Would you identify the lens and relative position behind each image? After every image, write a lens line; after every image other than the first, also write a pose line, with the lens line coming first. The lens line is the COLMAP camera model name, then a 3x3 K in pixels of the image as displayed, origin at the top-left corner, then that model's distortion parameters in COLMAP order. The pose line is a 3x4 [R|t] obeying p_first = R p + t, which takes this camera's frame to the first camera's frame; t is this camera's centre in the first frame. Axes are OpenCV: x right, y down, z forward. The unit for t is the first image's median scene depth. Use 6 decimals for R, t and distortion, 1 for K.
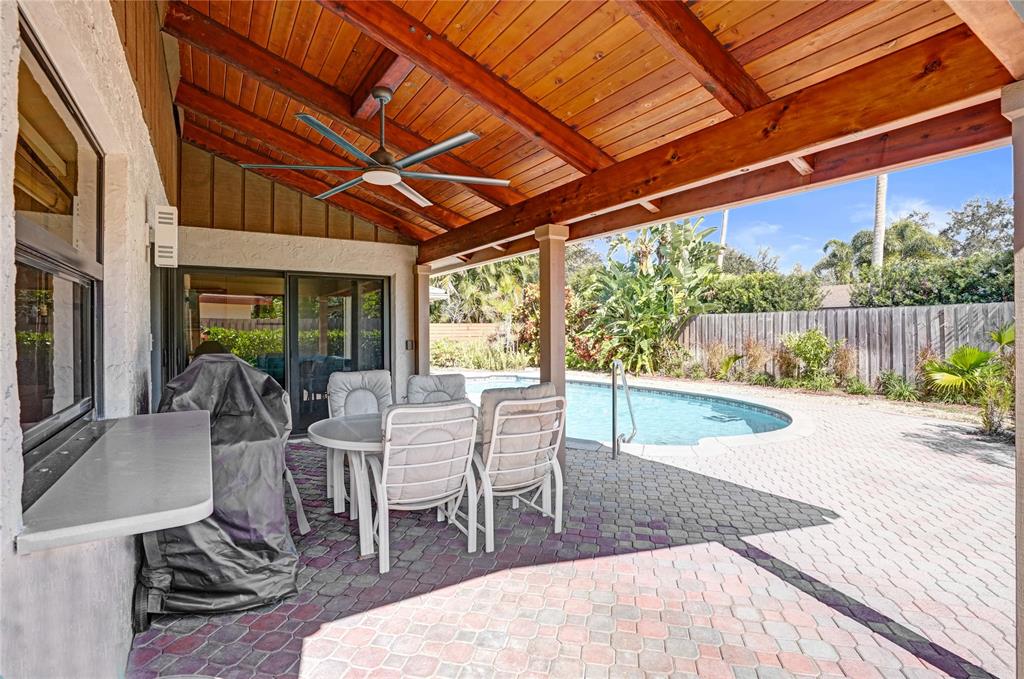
lens RADIAL K [[492.0, 0, 506.4], [0, 492.0, 331.6], [0, 0, 1]] dist [-0.030703, 0.014670]
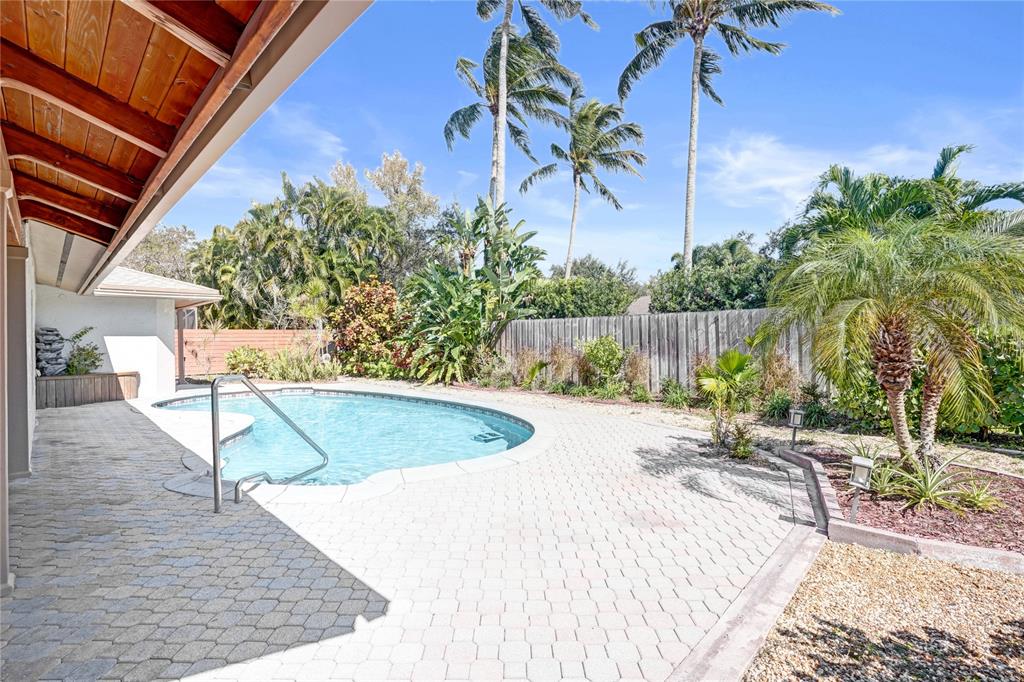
lens RADIAL K [[492.0, 0, 494.0], [0, 492.0, 331.0], [0, 0, 1]] dist [-0.030703, 0.014670]
pose [[0.977289, 0.000543, 0.211912, 0.171625], [0.002808, 0.999876, -0.015515, 0.001598], [-0.211894, 0.015758, 0.977166, 0.077809]]
